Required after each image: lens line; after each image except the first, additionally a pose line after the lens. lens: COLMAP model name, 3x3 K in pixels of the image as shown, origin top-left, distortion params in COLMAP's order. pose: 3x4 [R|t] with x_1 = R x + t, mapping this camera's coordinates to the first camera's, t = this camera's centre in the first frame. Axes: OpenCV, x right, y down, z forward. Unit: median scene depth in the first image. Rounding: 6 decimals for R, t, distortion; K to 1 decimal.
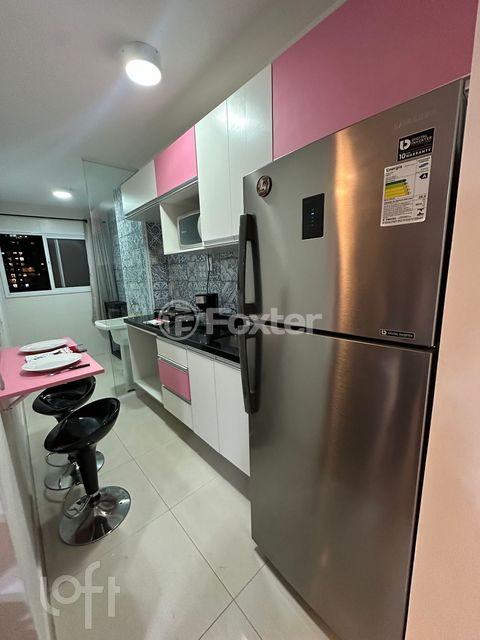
lens RADIAL K [[257.1, 0, 240.0], [0, 257.1, 320.0], [0, 0, 1]] dist [-0.001394, 0.000168]
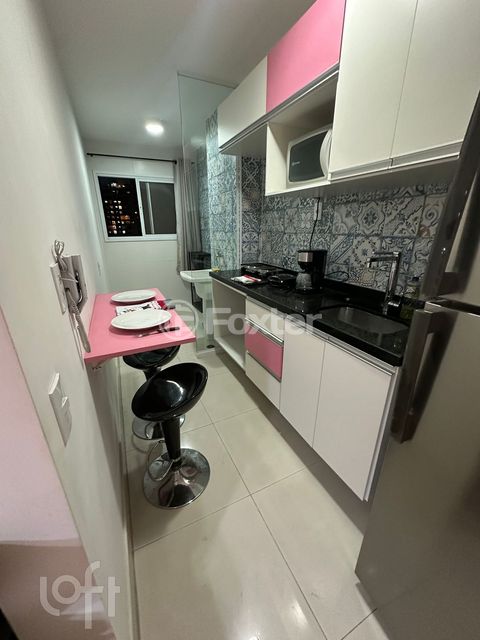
lens RADIAL K [[257.1, 0, 240.0], [0, 257.1, 320.0], [0, 0, 1]] dist [-0.001394, 0.000168]
pose [[0.958743, 0.131813, -0.251869, -0.108211], [-0.088320, 0.980272, 0.176824, -0.010020], [0.270207, -0.147284, 0.951470, 0.149536]]
